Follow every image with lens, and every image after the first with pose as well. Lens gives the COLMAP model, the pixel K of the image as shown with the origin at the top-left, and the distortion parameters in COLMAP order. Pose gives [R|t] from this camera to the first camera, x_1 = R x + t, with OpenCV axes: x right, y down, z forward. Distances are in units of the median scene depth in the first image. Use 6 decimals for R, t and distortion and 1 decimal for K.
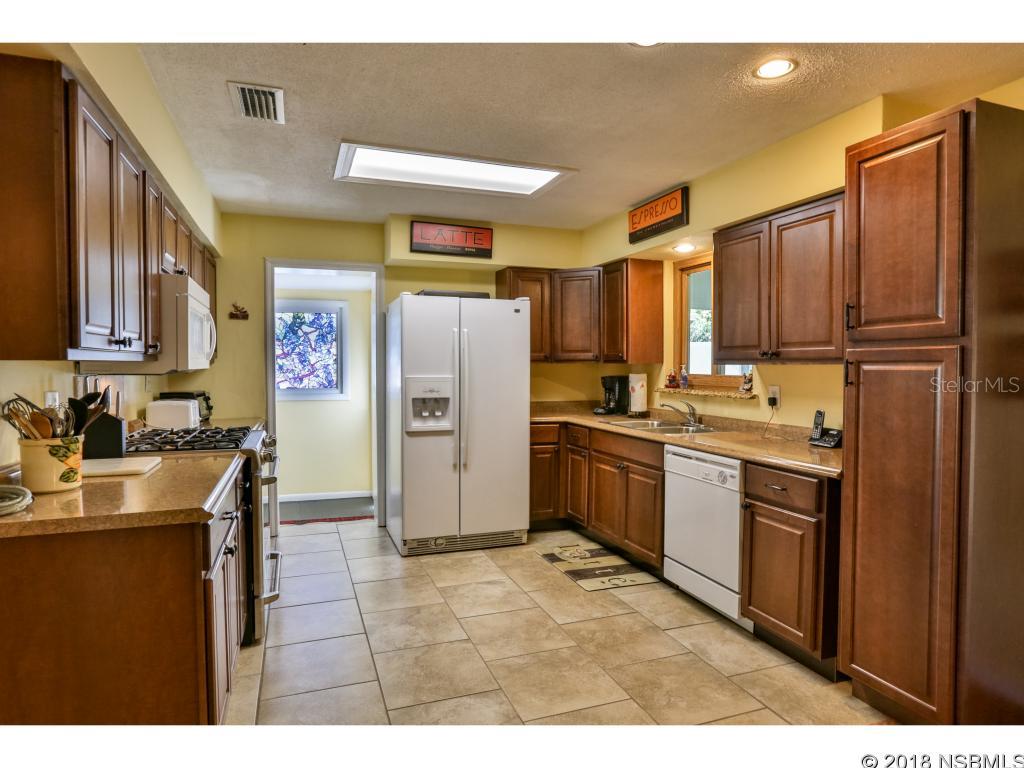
lens RADIAL K [[578.8, 0, 513.9], [0, 578.8, 381.6], [0, 0, 1]] dist [-0.070139, 0.050980]
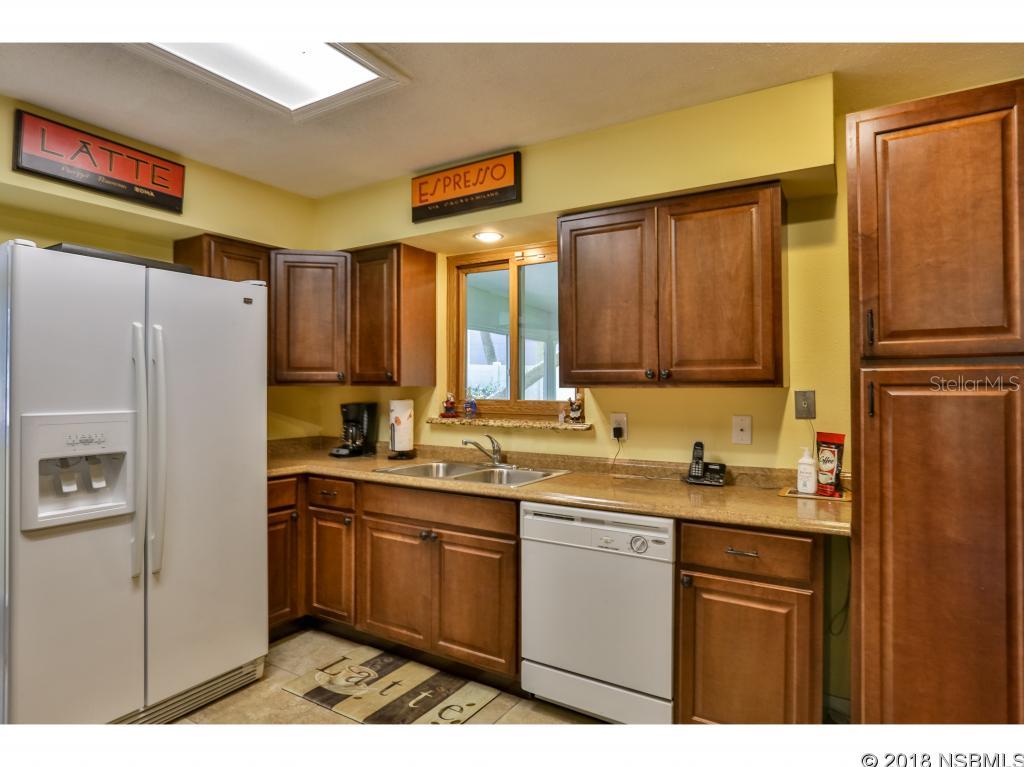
lens RADIAL K [[578.8, 0, 513.9], [0, 578.8, 381.1], [0, 0, 1]] dist [-0.070139, 0.050980]
pose [[0.791833, 0.002124, 0.610734, -0.158554], [0.020226, 0.999354, -0.029699, -0.015770], [-0.610403, 0.035869, 0.791279, 0.398557]]
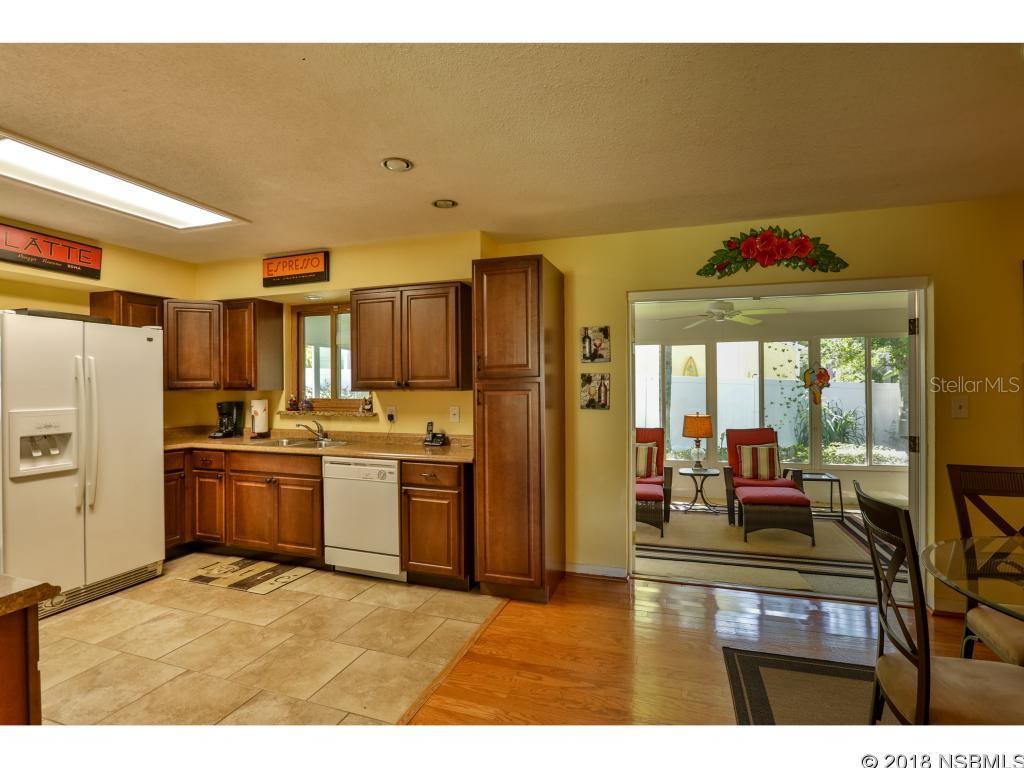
lens RADIAL K [[495.8, 0, 504.5], [0, 495.8, 383.5], [0, 0, 1]] dist [-0.054346, 0.019523]
pose [[0.639927, -0.005048, 0.768419, -0.273543], [0.030149, 0.999373, -0.018543, -0.015475], [-0.767844, 0.035033, 0.639678, 0.010986]]
